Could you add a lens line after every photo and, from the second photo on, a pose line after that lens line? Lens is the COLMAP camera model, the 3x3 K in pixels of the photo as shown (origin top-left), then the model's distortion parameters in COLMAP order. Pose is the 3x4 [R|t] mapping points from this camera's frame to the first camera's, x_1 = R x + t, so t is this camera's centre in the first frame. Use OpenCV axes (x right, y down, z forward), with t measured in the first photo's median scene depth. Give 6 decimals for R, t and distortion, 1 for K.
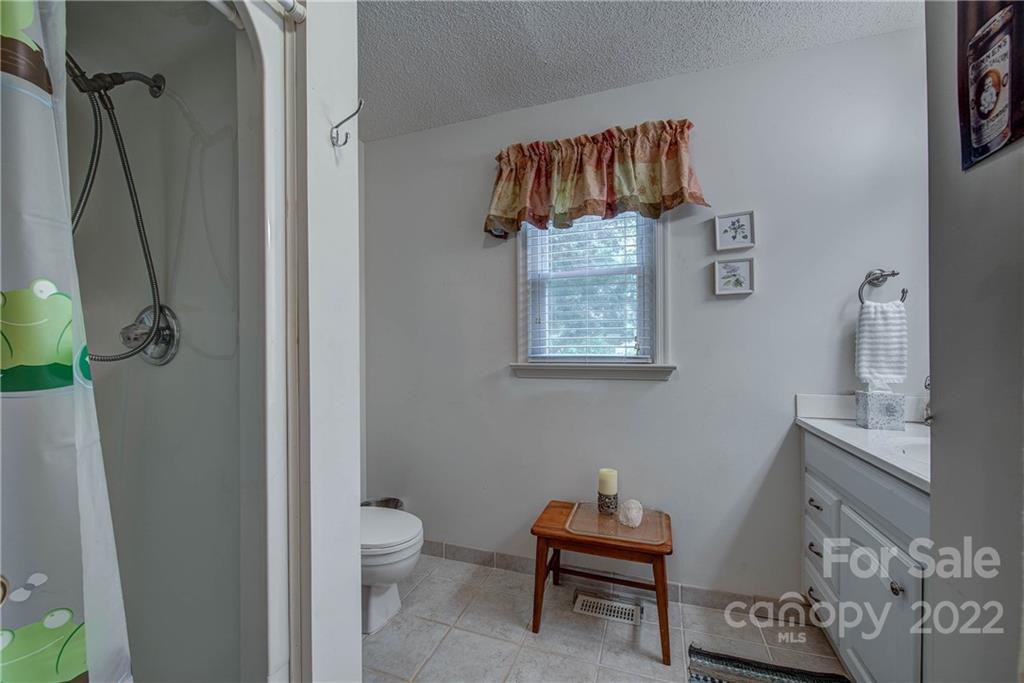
lens RADIAL K [[407.3, 0, 514.2], [0, 407.3, 342.5], [0, 0, 1]] dist [-0.003198, -0.000208]
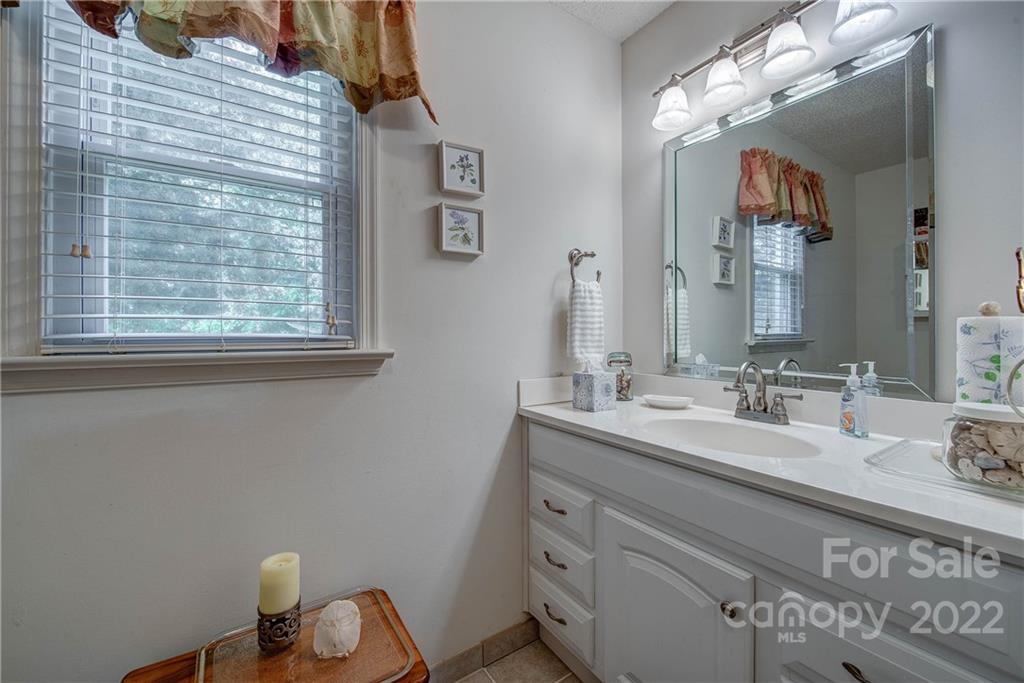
lens RADIAL K [[406.0, 0, 512.4], [0, 406.0, 333.2], [0, 0, 1]] dist [-0.011545, -0.000232]
pose [[0.605377, 0.003540, 0.795931, 0.003285], [-0.018808, 0.999774, 0.009859, 0.018472], [-0.795717, -0.020939, 0.605307, 0.468504]]
